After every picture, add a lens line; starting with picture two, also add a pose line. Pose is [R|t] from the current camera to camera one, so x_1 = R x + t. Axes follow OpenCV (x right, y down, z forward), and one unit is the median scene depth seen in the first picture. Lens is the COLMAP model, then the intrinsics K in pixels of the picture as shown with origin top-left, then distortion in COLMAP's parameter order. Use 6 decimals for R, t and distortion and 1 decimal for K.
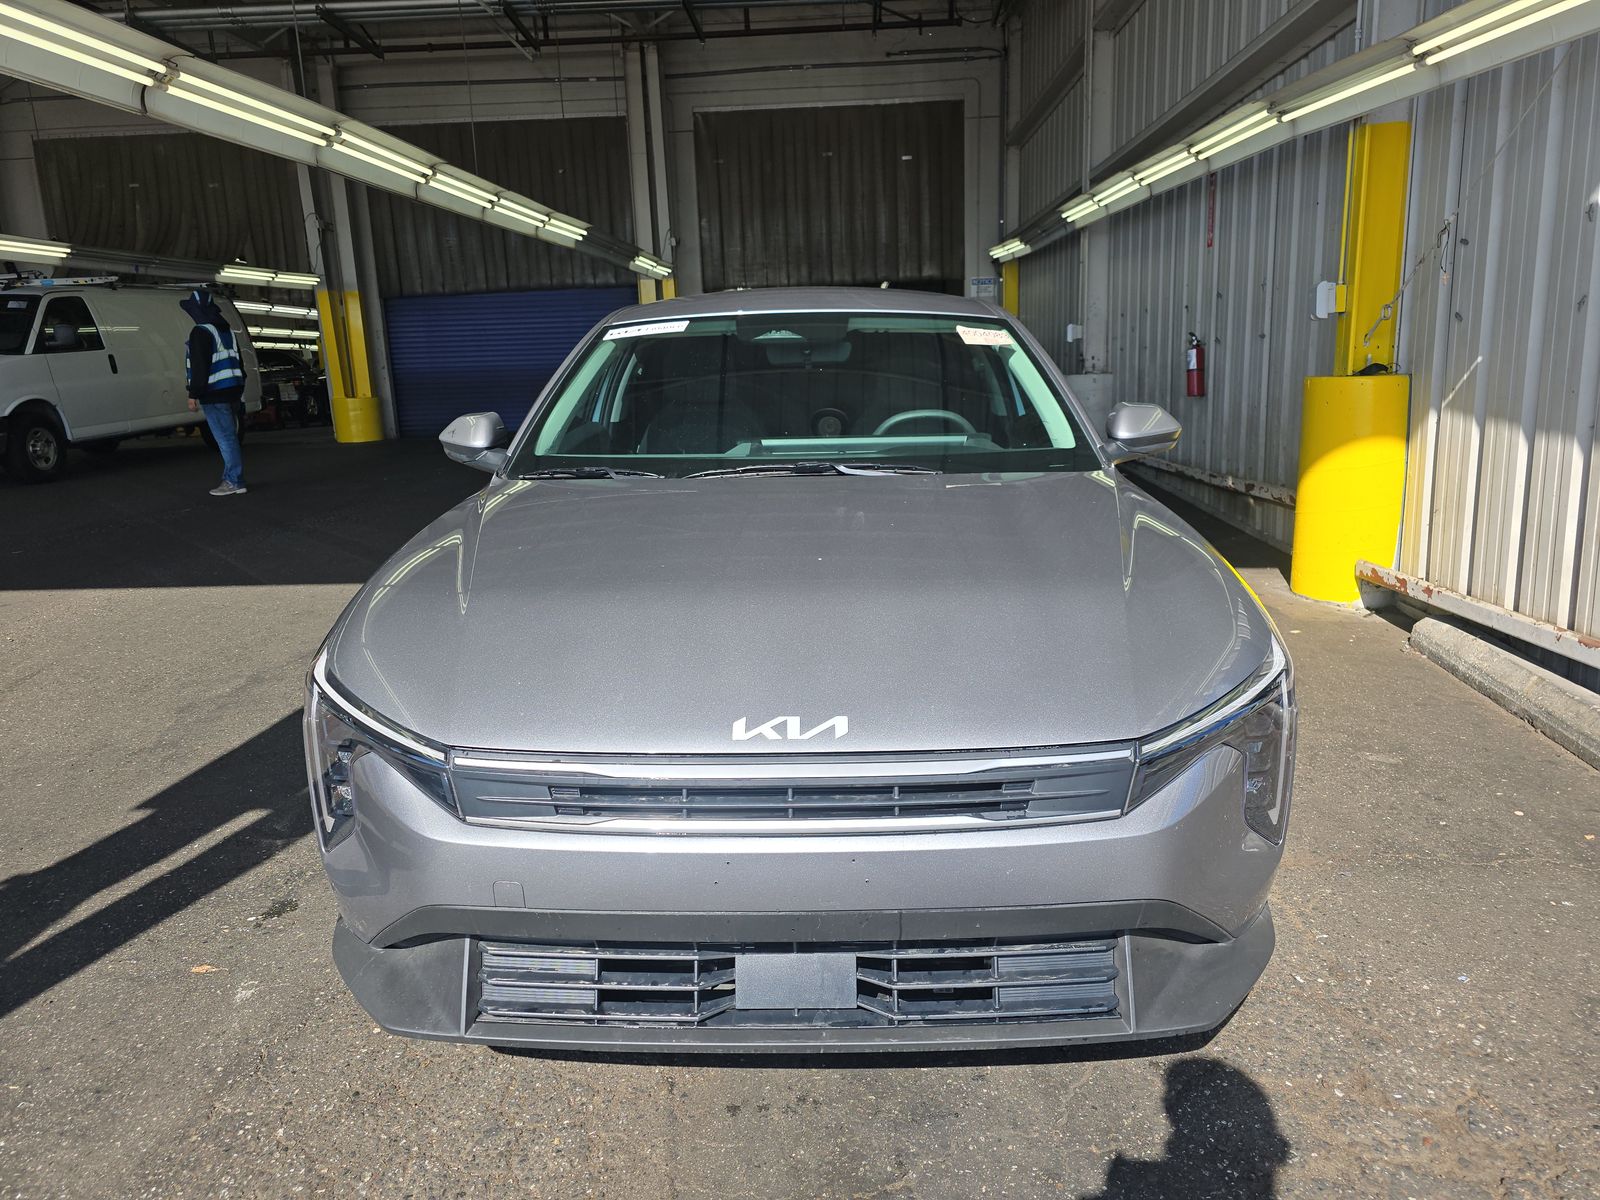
lens RADIAL K [[1077.3, 0, 800.0], [0, 1077.3, 600.0], [0, 0, 1]] dist [0.030418, -0.038120]
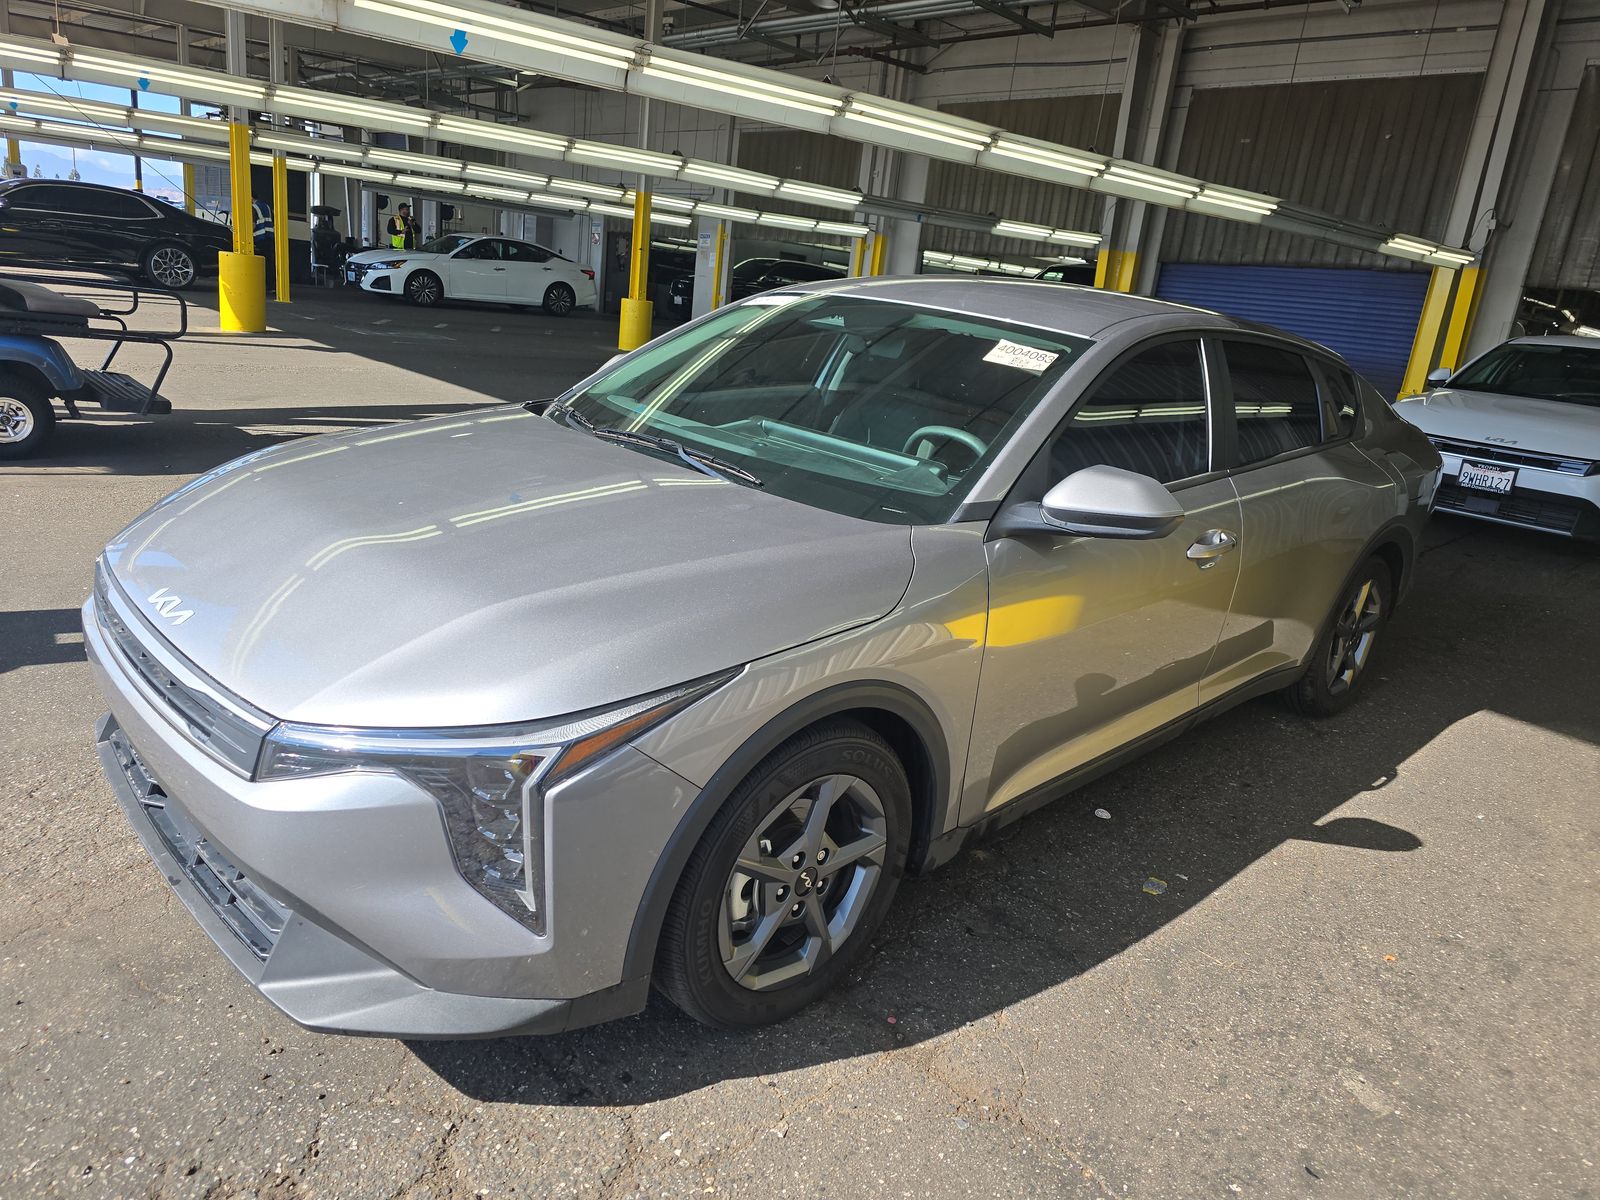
lens RADIAL K [[1077.3, 0, 800.0], [0, 1077.3, 600.0], [0, 0, 1]] dist [0.030418, -0.038120]
pose [[0.685447, 0.296909, -0.664836, 0.154055], [-0.275354, 0.950975, 0.140805, -0.031032], [0.674049, 0.086551, 0.733598, 0.066182]]
